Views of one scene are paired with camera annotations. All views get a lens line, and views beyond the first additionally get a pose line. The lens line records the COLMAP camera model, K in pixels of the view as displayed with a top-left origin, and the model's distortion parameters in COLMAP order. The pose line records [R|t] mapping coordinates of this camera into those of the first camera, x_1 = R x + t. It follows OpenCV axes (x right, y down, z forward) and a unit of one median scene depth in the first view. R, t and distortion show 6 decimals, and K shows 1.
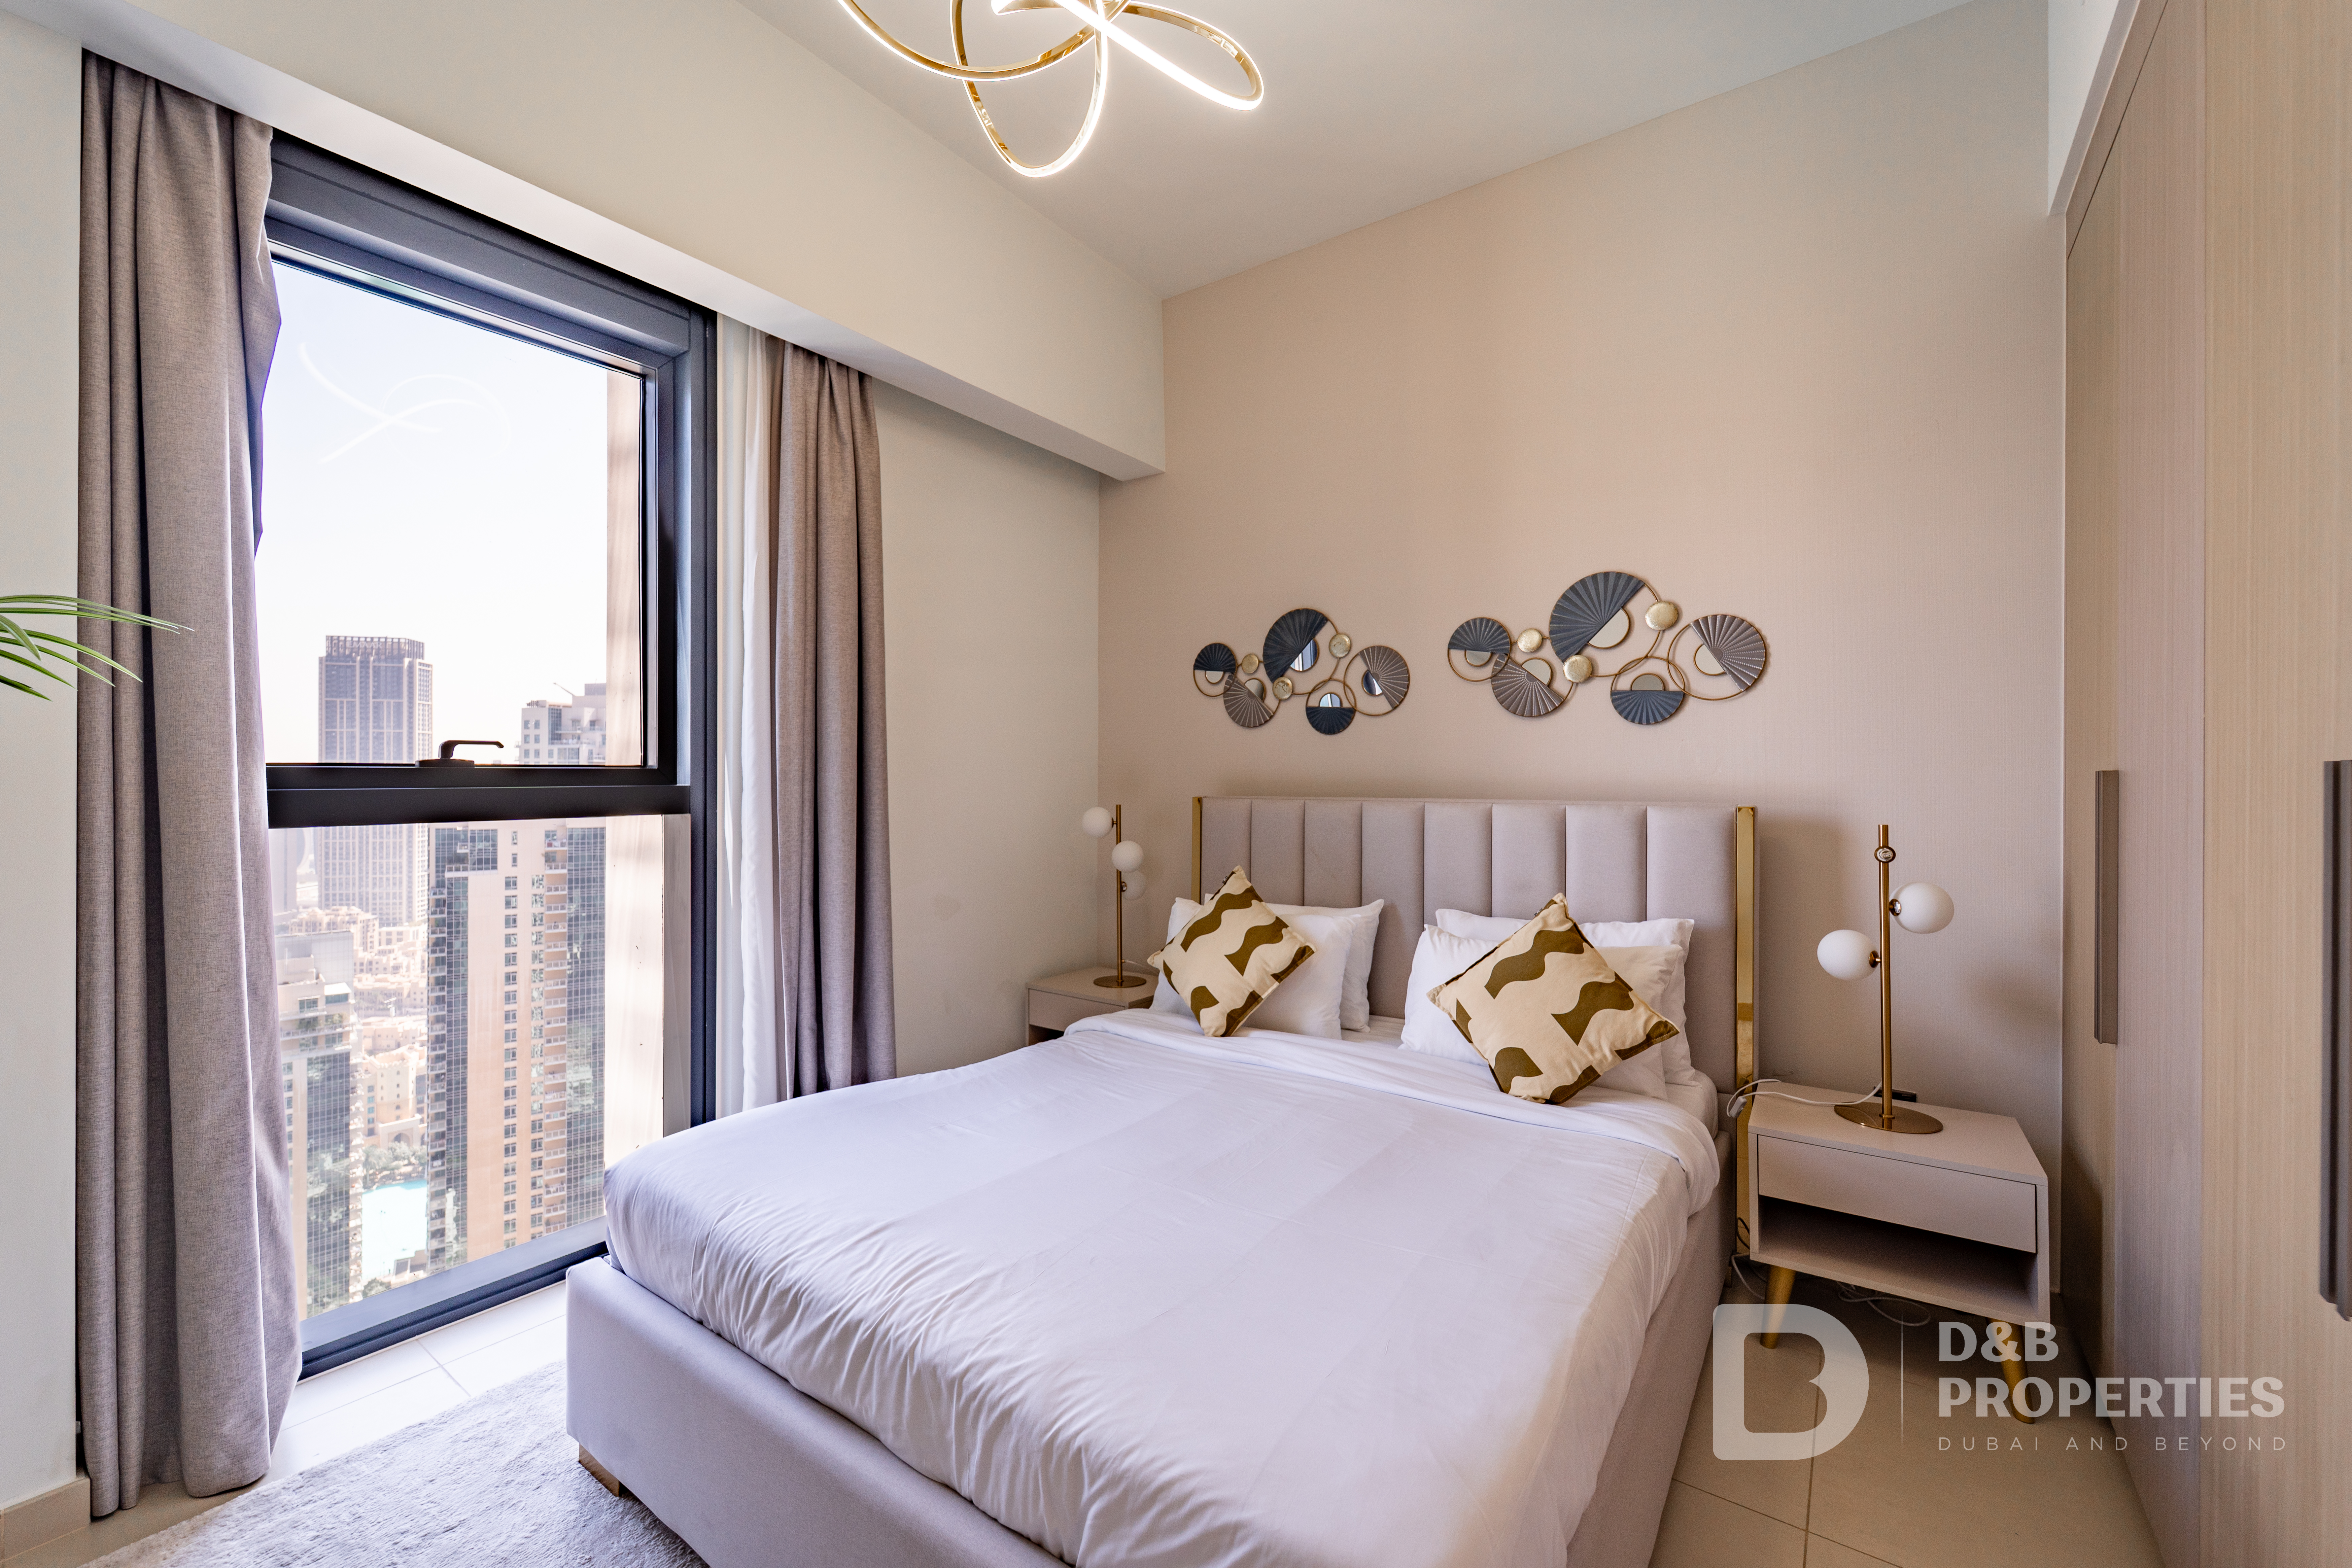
lens RADIAL K [[944.9, 0, 1186.9], [0, 944.9, 780.7], [0, 0, 1]] dist [0.001012, -0.000609]
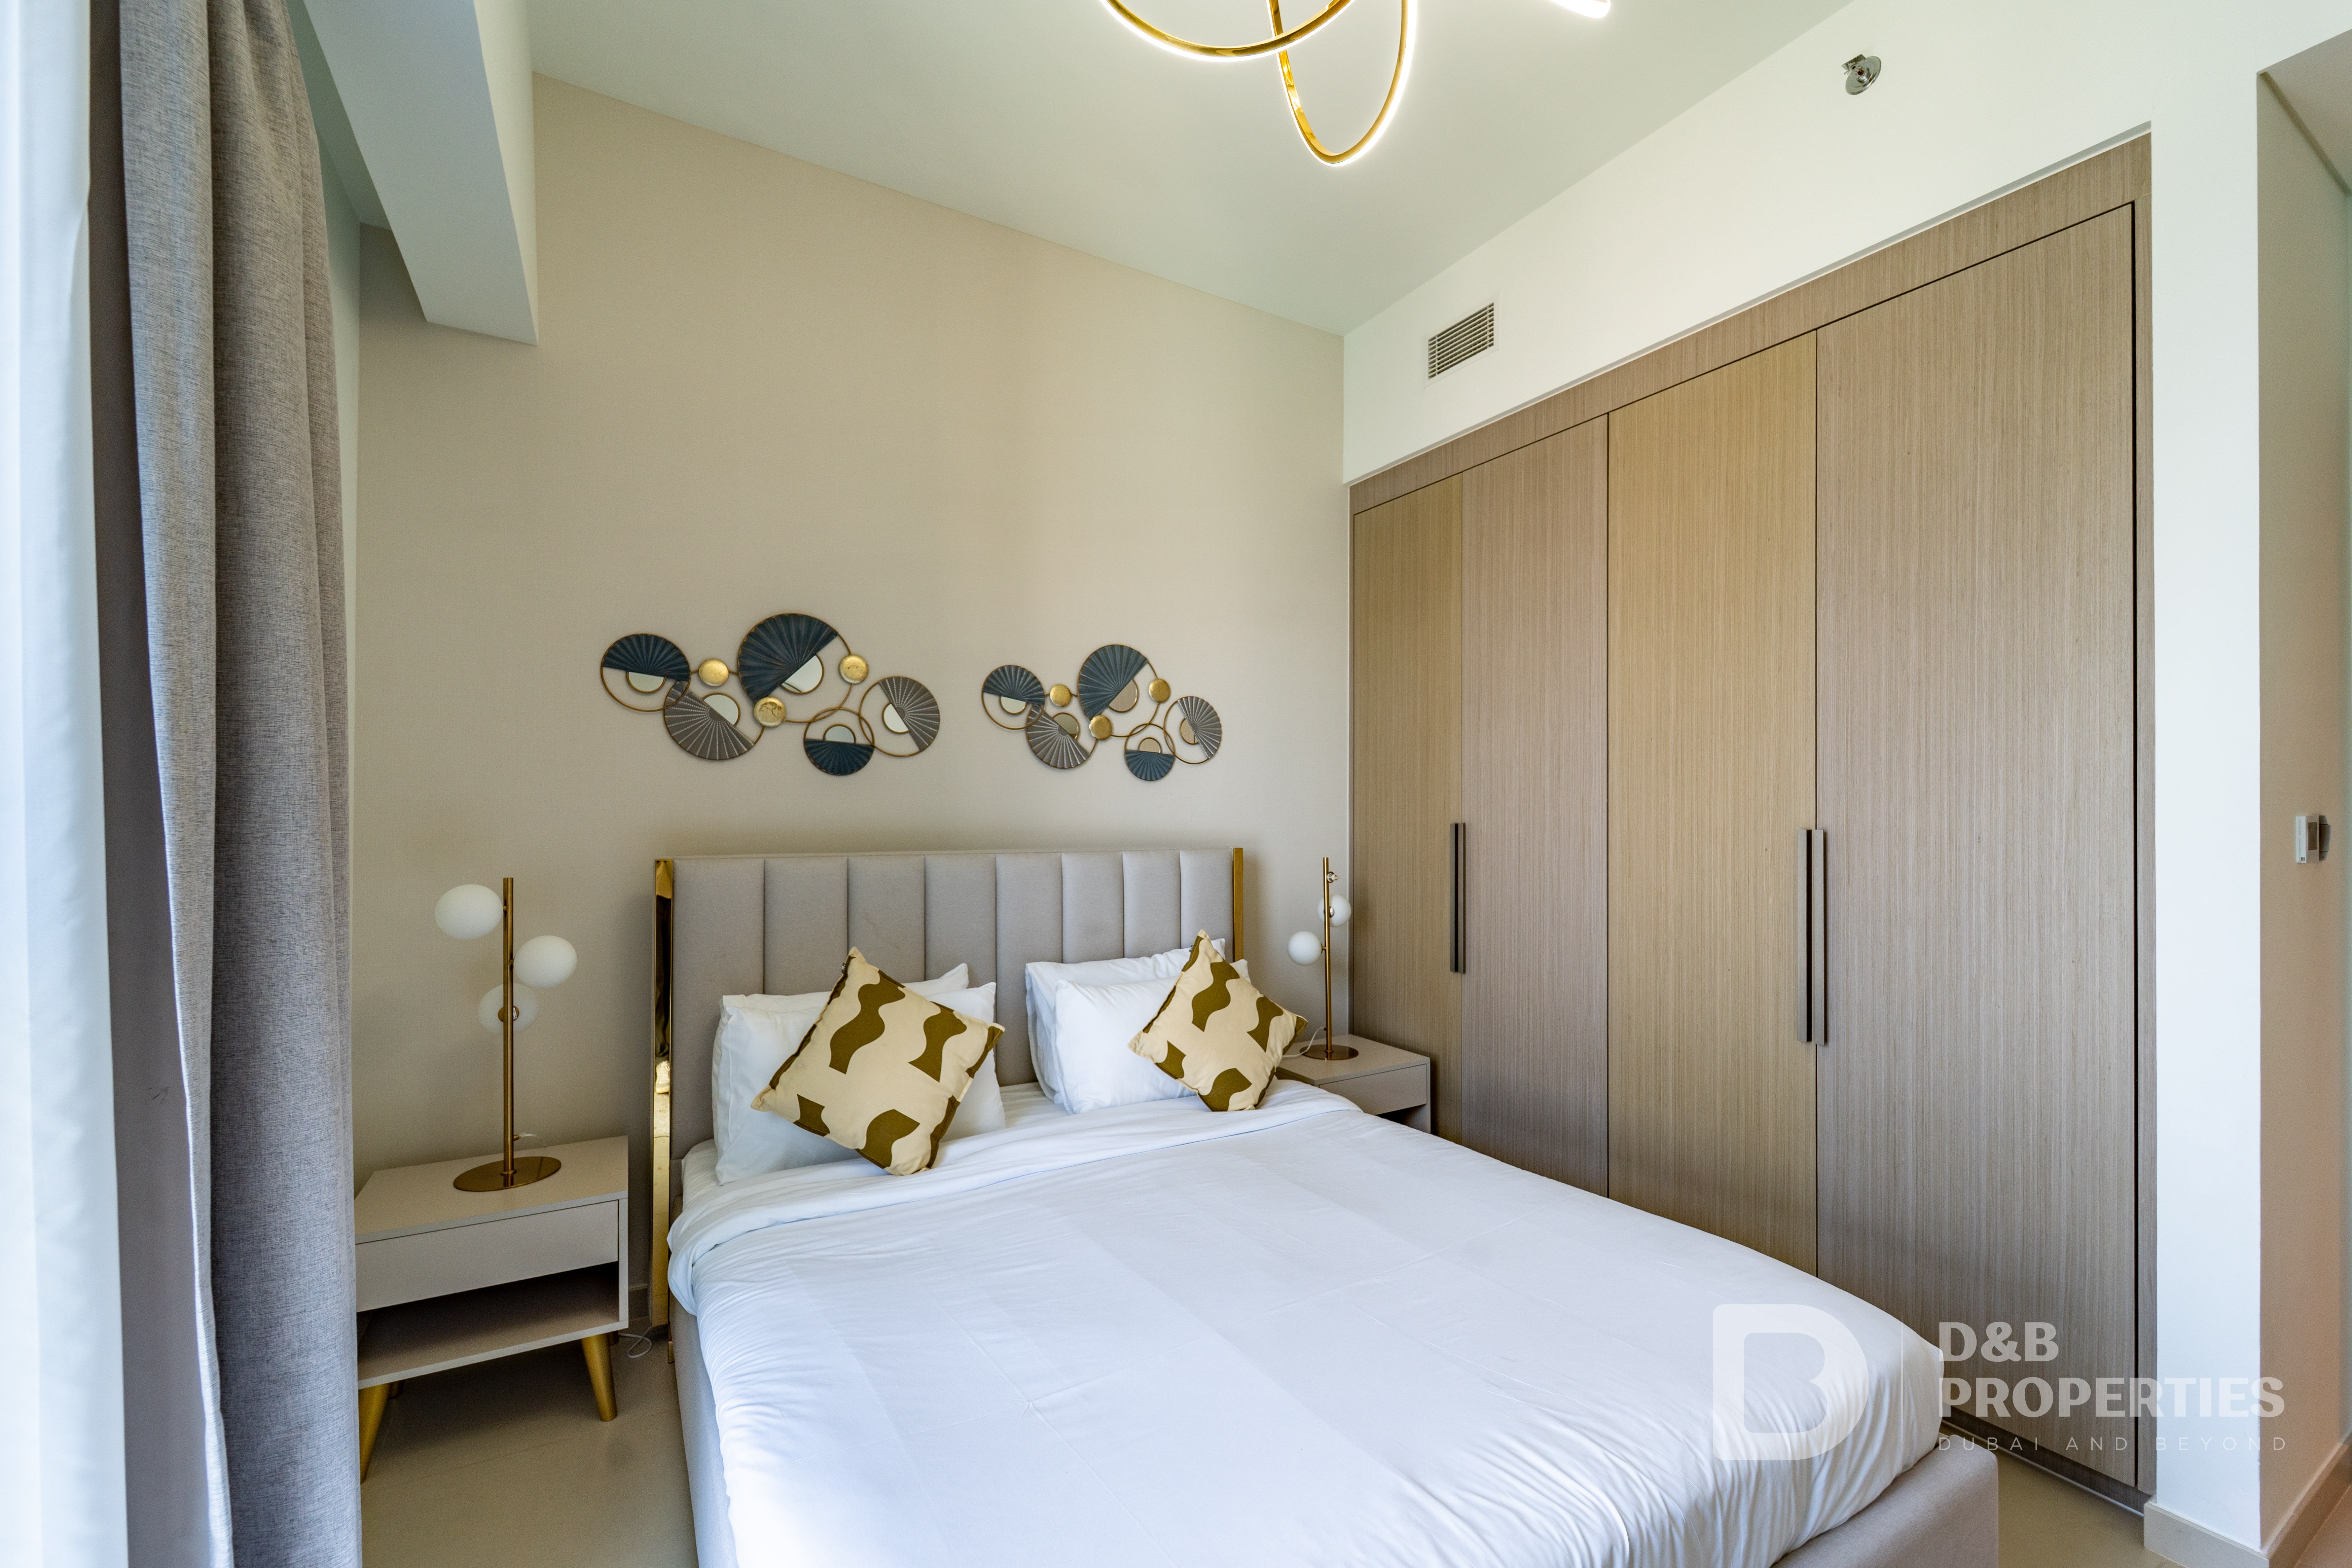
lens RADIAL K [[966.9, 0, 1208.5], [0, 966.9, 776.6], [0, 0, 1]] dist [-0.000862, -0.000655]
pose [[0.390294, 0.042924, 0.919689, -0.565340], [0.010508, 0.998640, -0.051068, -0.002650], [-0.920630, 0.029596, 0.389312, 0.445216]]
